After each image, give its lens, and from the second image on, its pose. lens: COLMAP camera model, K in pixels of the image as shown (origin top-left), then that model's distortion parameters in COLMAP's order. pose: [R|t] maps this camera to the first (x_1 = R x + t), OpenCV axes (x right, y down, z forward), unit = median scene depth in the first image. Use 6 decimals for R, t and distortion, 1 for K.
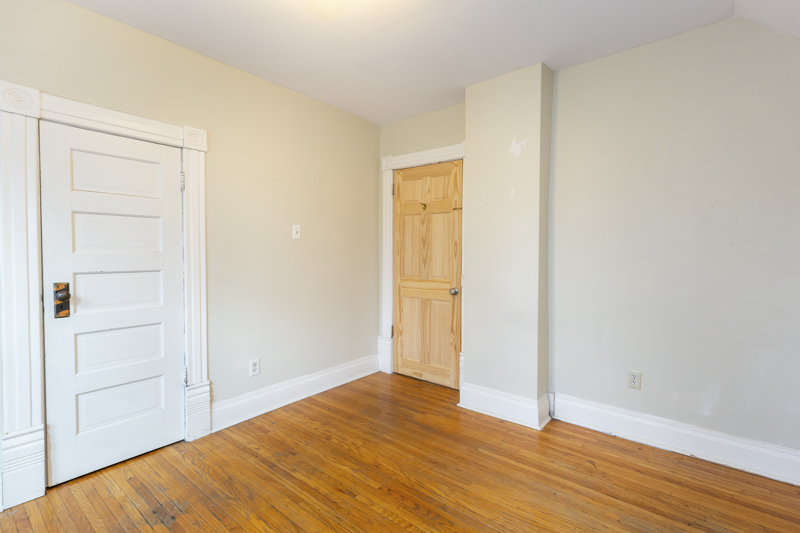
lens RADIAL K [[413.4, 0, 399.3], [0, 413.4, 265.0], [0, 0, 1]] dist [0.001957, 0.000349]
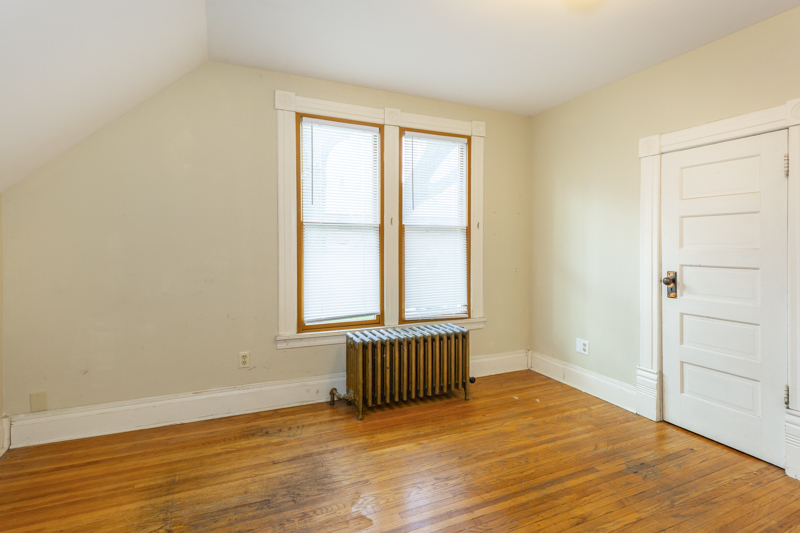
lens RADIAL K [[356.6, 0, 404.3], [0, 356.6, 244.4], [0, 0, 1]] dist [0.004192, 0.001350]
pose [[-0.449295, -0.000104, -0.893383, 0.580662], [-0.023331, 0.999660, 0.011616, -0.036002], [0.893079, 0.026062, -0.449145, 0.735507]]
